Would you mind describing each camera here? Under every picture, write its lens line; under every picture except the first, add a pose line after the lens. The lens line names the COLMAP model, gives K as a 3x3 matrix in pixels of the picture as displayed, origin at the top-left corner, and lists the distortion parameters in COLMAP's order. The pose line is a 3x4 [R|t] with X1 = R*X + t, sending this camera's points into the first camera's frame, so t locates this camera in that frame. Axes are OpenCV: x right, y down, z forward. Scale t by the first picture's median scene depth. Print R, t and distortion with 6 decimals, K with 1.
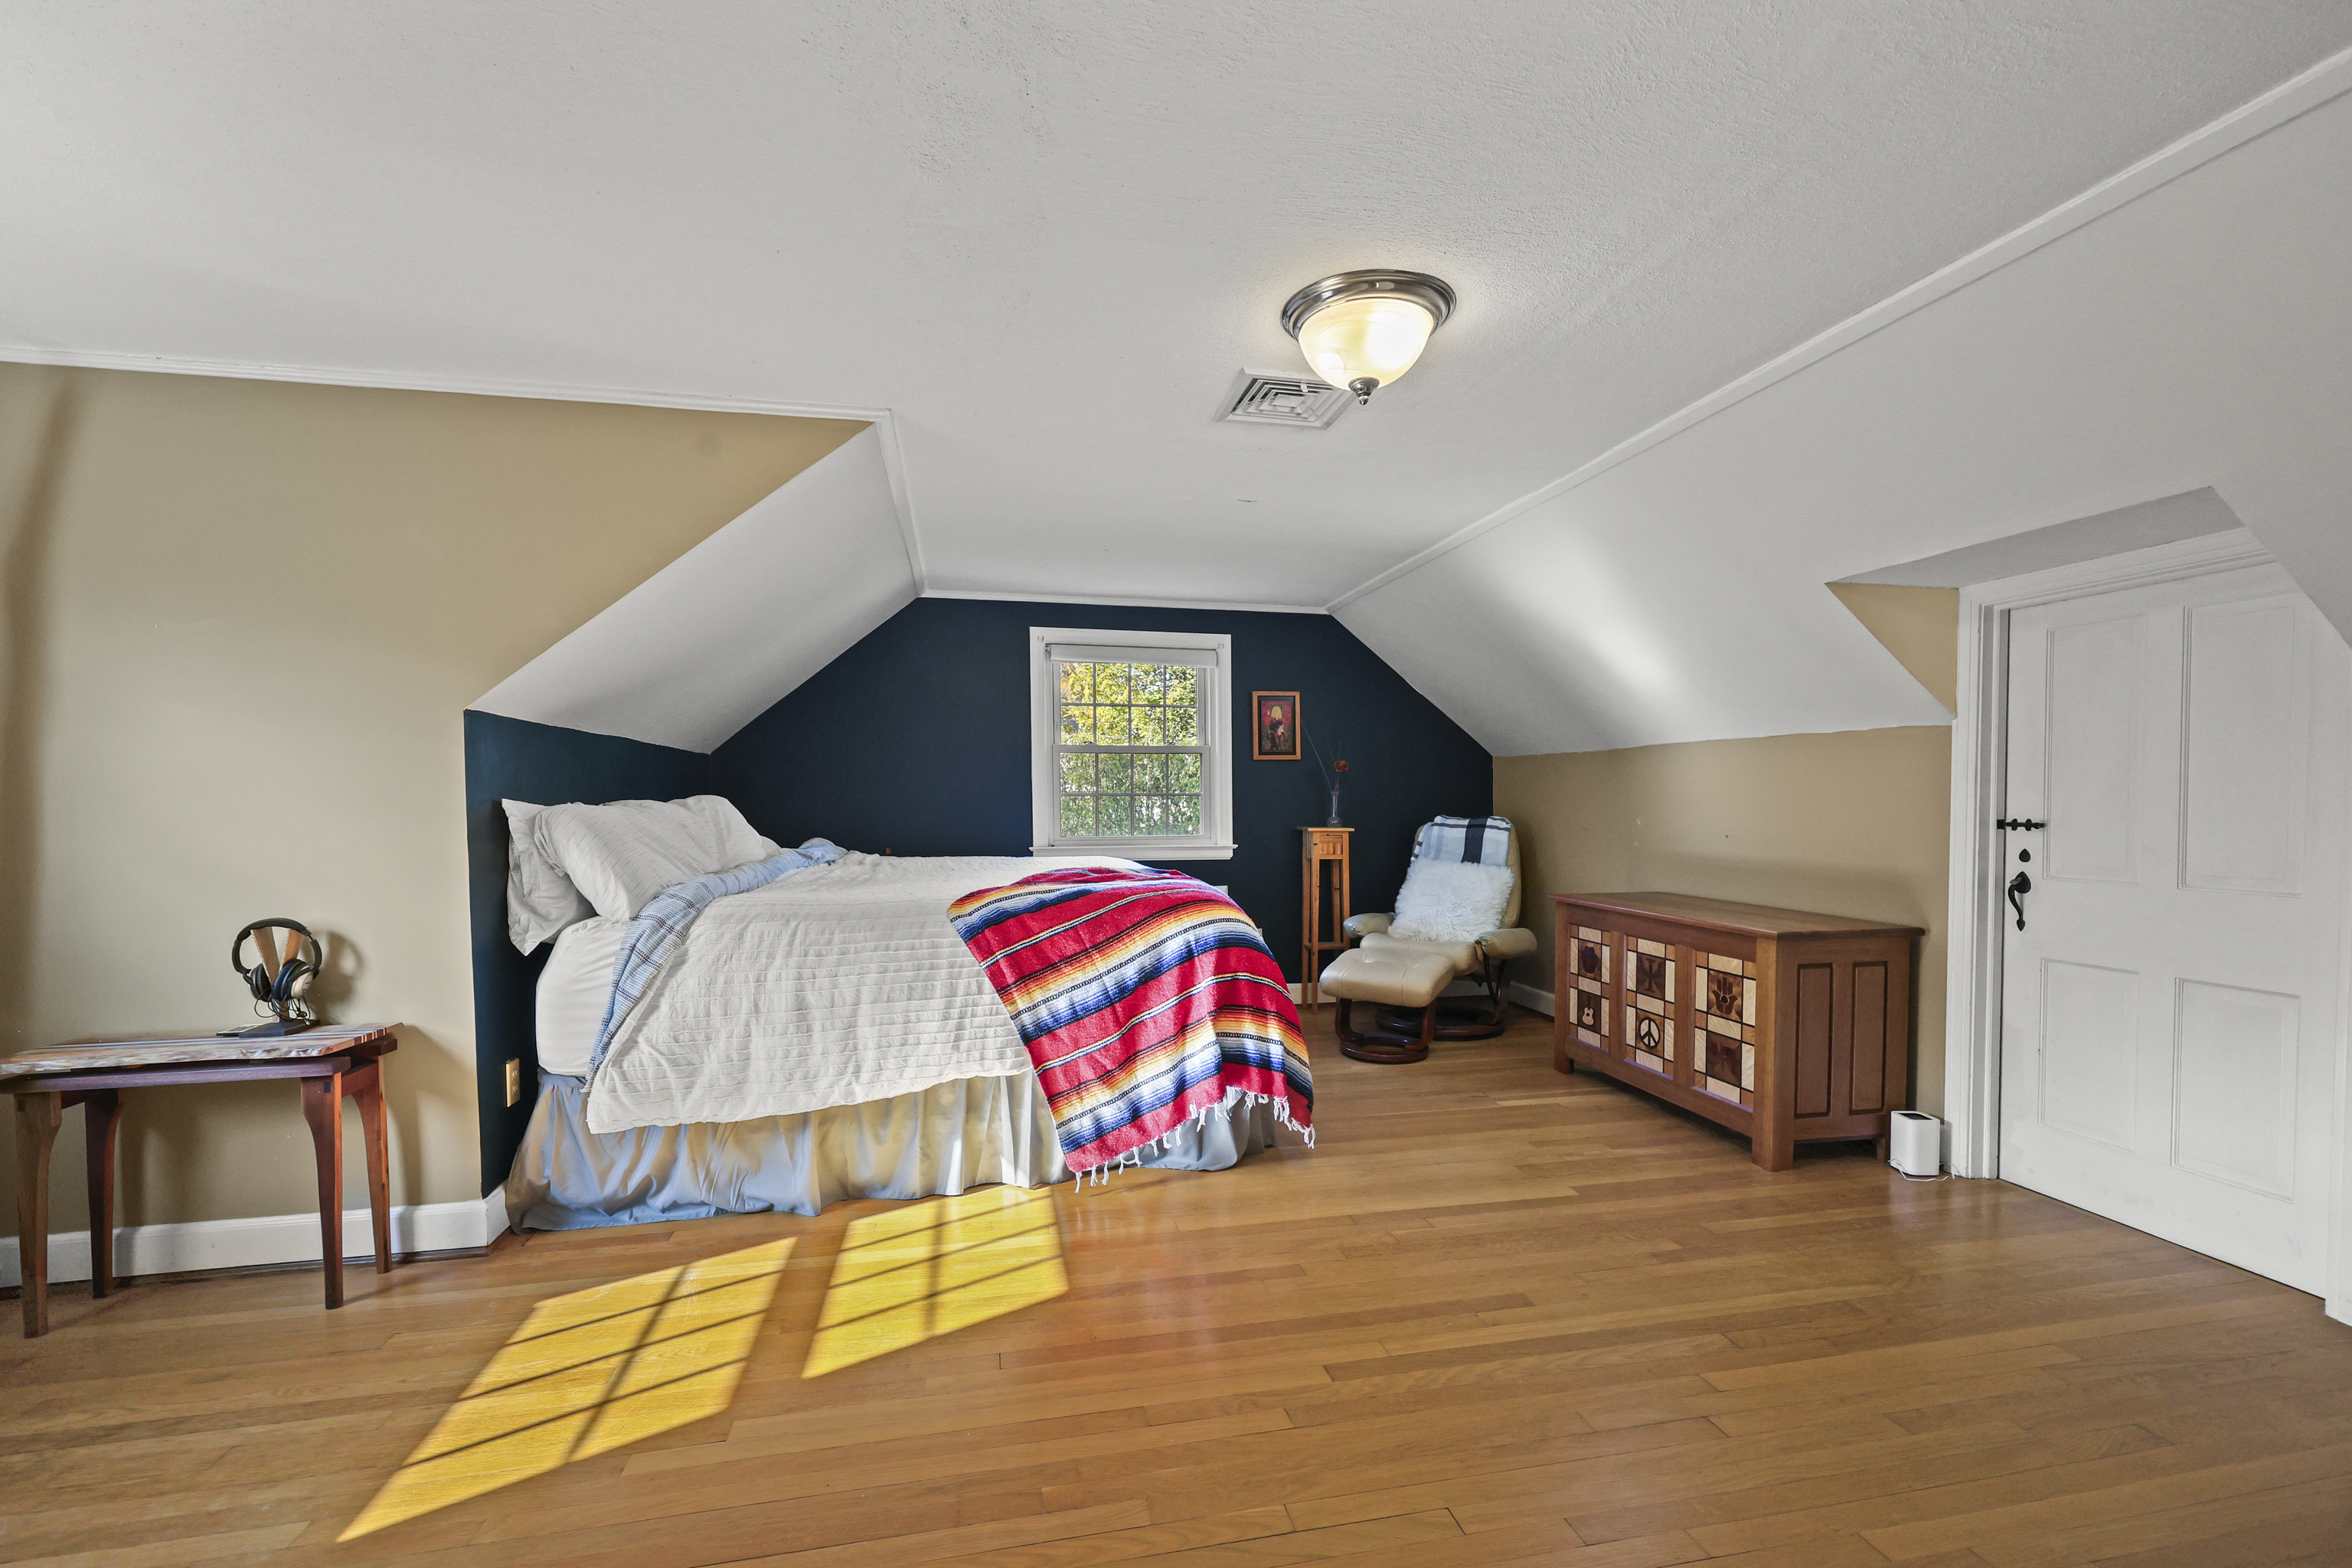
lens RADIAL K [[956.2, 0, 1174.2], [0, 956.2, 835.4], [0, 0, 1]] dist [0.006609, -0.000118]
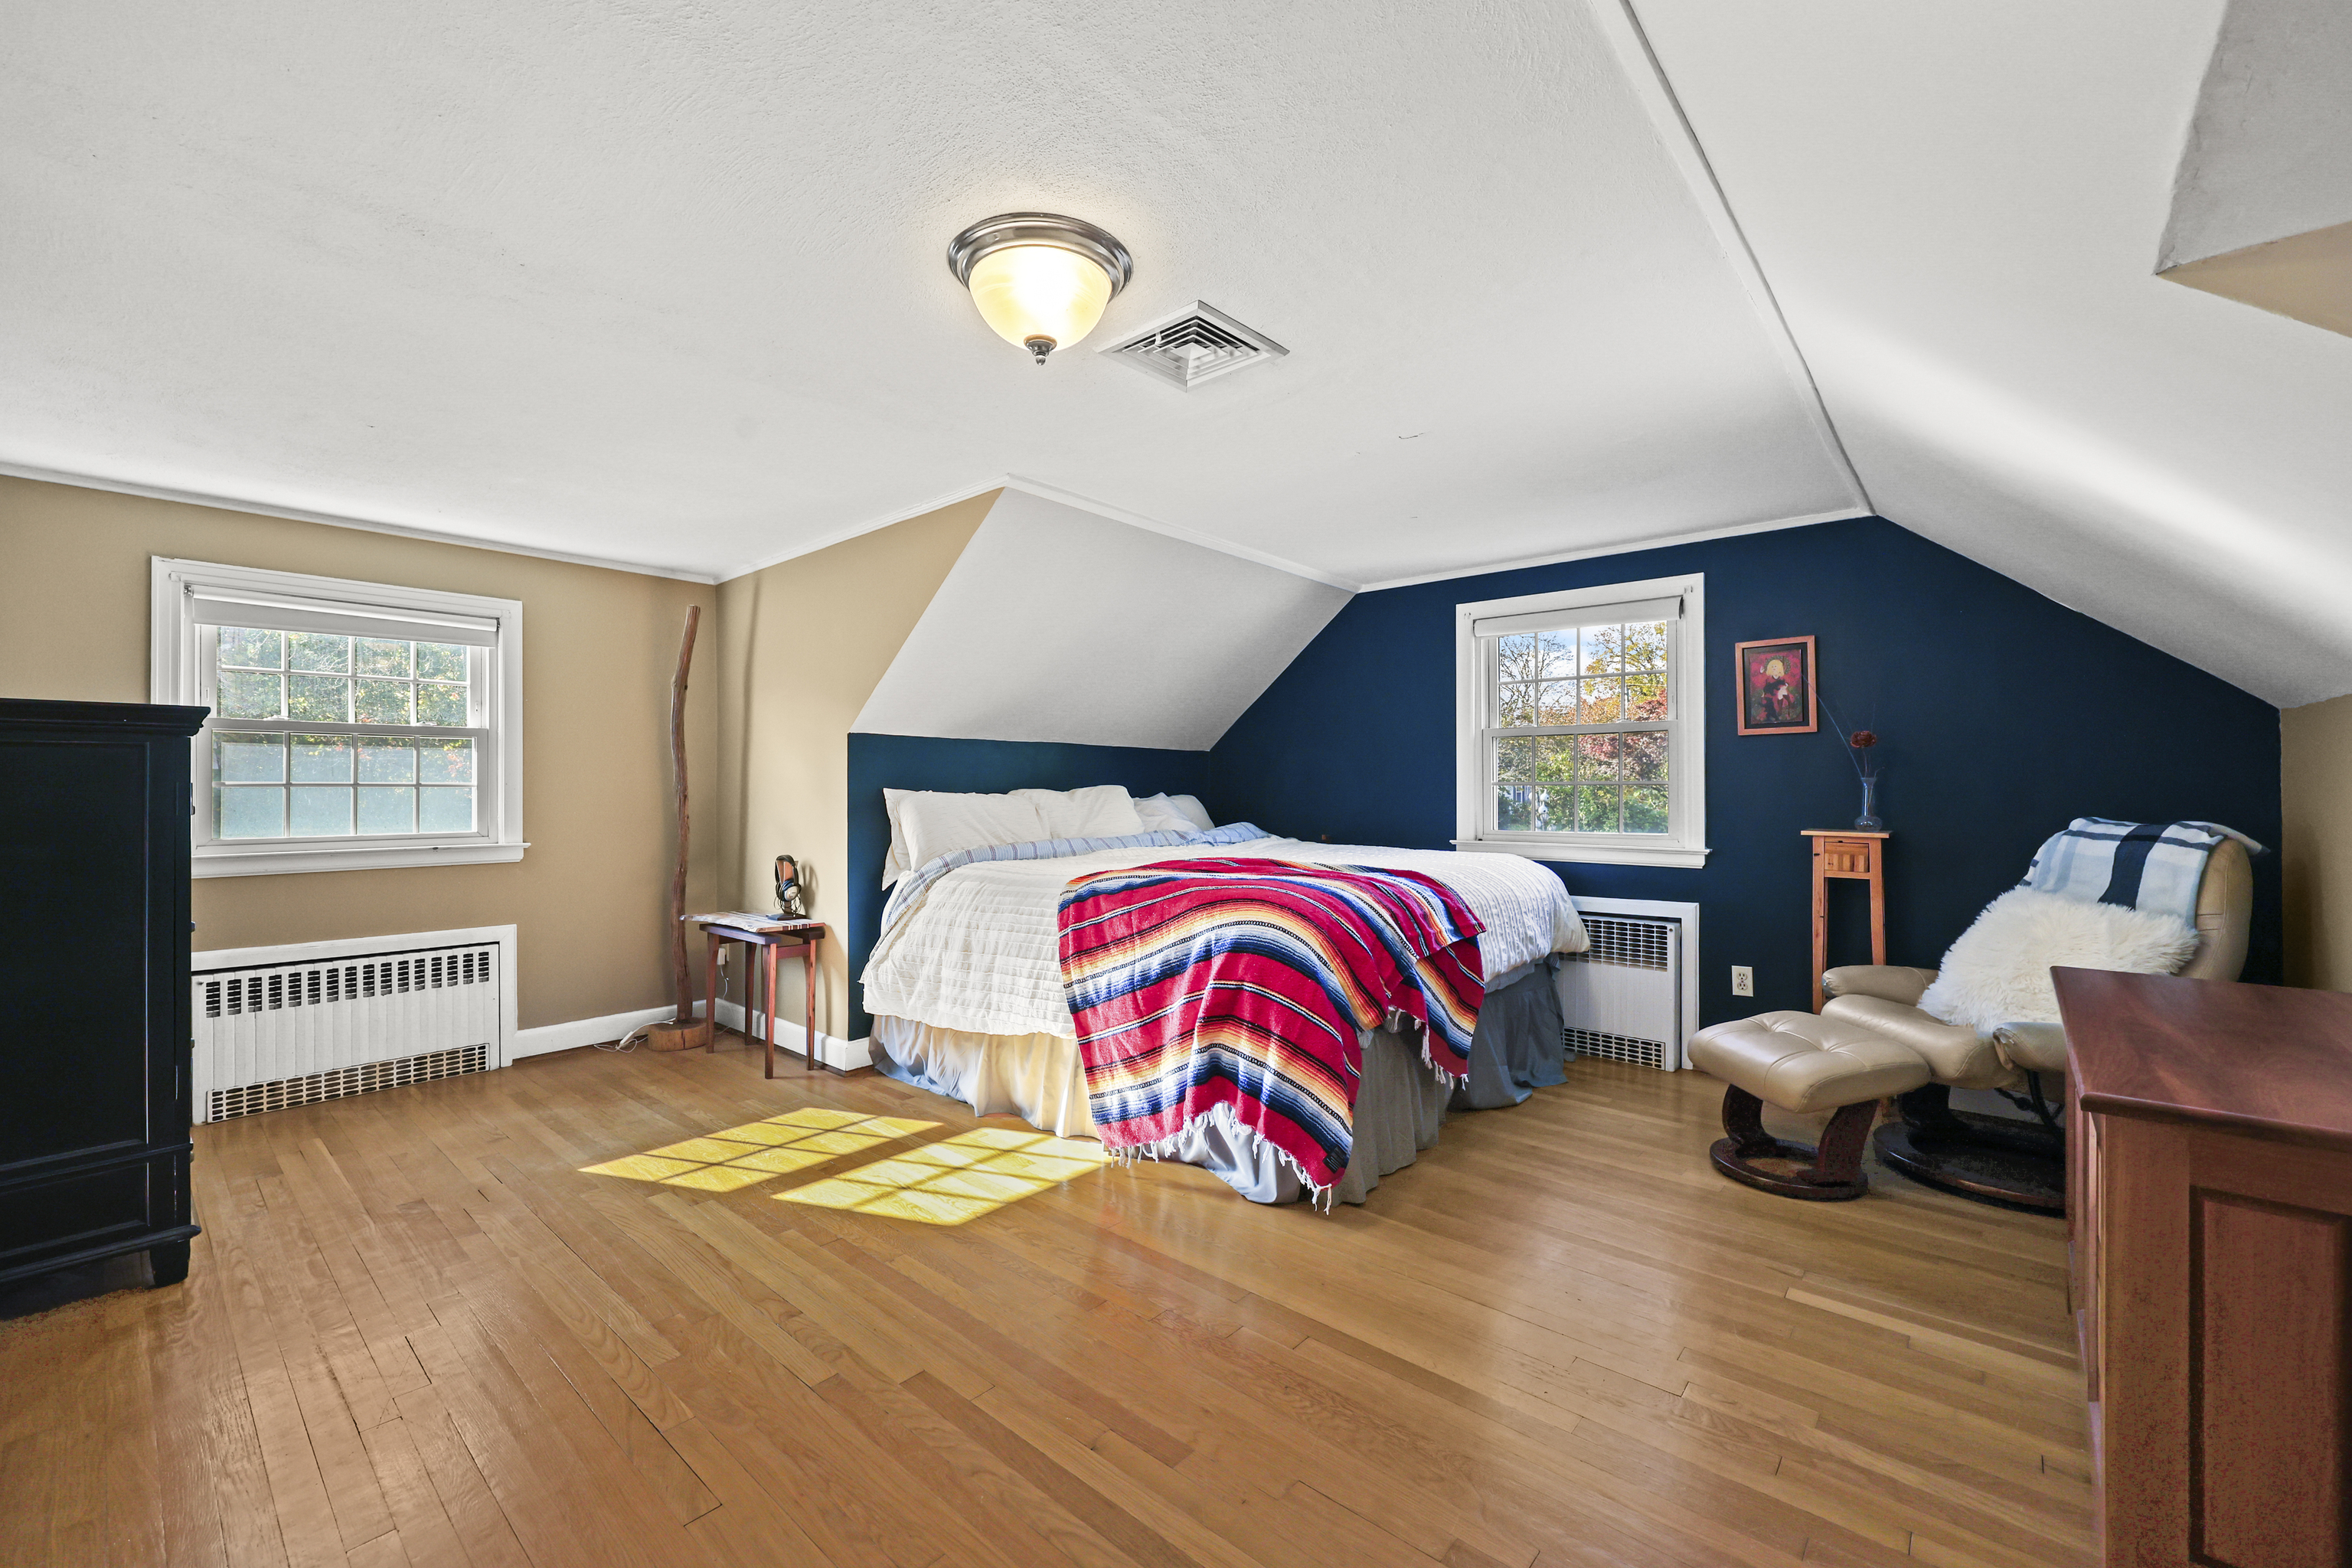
lens RADIAL K [[952.1, 0, 1208.1], [0, 952.1, 787.3], [0, 0, 1]] dist [0.000655, -0.000081]
pose [[0.611466, -0.000575, -0.791271, 0.779676], [-0.030318, 0.999248, -0.024156, -0.017208], [0.790690, 0.038760, 0.610989, 0.435379]]
